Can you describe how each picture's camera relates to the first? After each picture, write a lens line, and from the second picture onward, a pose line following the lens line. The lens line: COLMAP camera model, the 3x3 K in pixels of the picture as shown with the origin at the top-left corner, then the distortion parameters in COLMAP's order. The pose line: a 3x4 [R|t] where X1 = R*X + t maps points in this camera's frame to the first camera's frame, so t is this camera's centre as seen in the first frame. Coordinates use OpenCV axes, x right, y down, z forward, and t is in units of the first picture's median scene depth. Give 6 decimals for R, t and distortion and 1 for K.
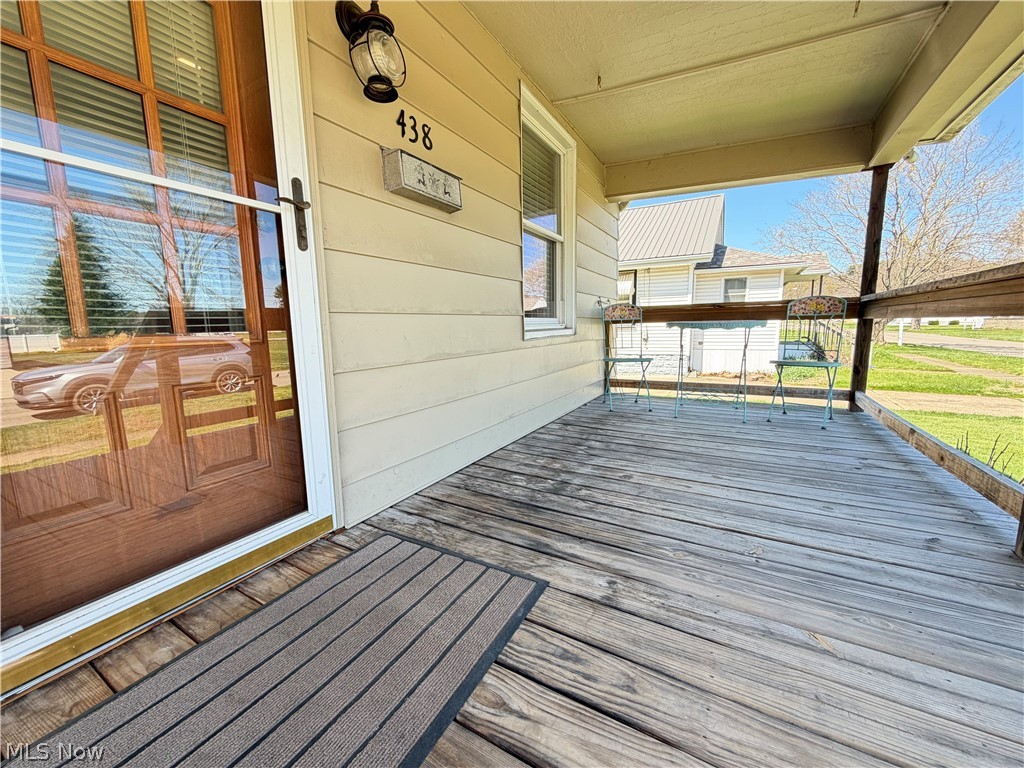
lens RADIAL K [[407.3, 0, 508.9], [0, 407.3, 382.0], [0, 0, 1]] dist [0.000470, -0.000034]
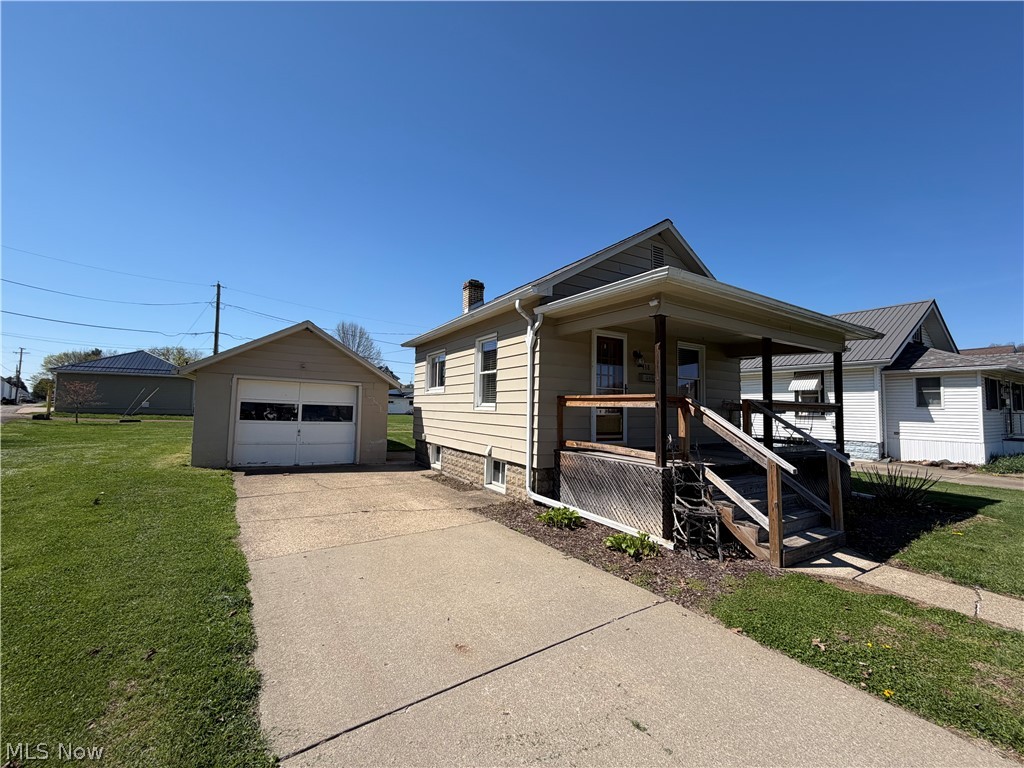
lens RADIAL K [[407.3, 0, 508.9], [0, 407.3, 382.0], [0, 0, 1]] dist [0.000470, -0.000034]
pose [[0.870140, 0.002492, -0.492798, 0.368743], [-0.101411, 0.979491, -0.174110, 0.271356], [0.482258, 0.201475, 0.852546, -1.956853]]
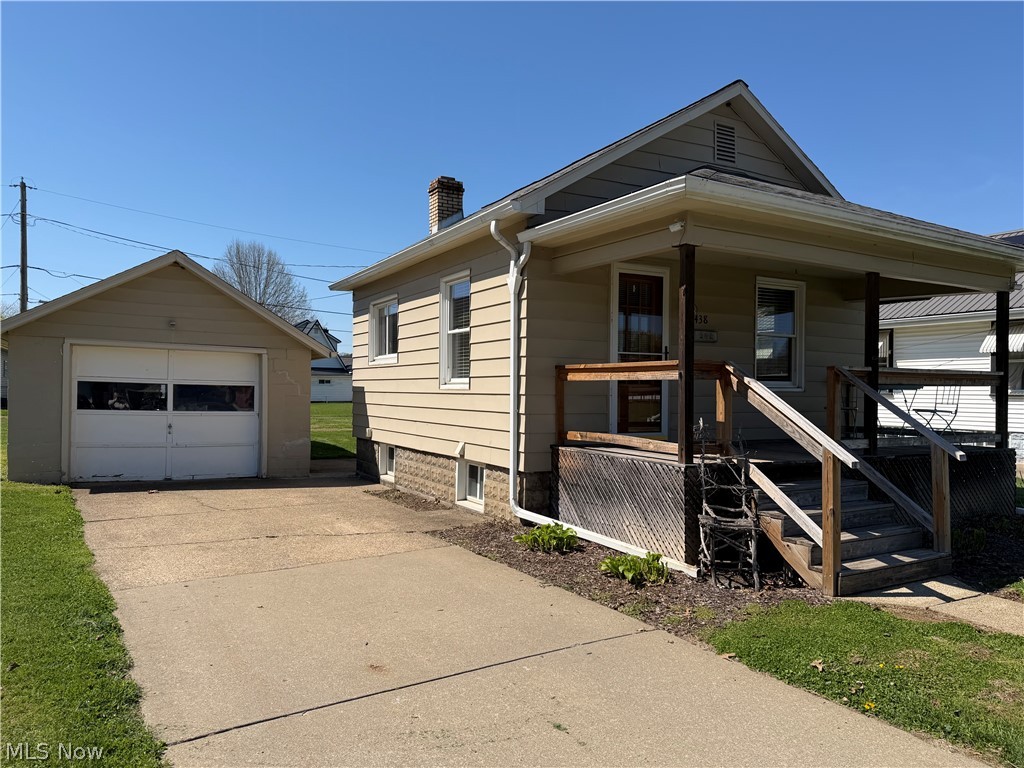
lens RADIAL K [[712.4, 0, 517.6], [0, 712.4, 388.1], [0, 0, 1]] dist [0.114337, -0.160977]
pose [[0.857973, 0.022234, -0.513213, 0.709846], [-0.092631, 0.989382, -0.111994, 0.316273], [0.505274, 0.143627, 0.850923, -2.183589]]
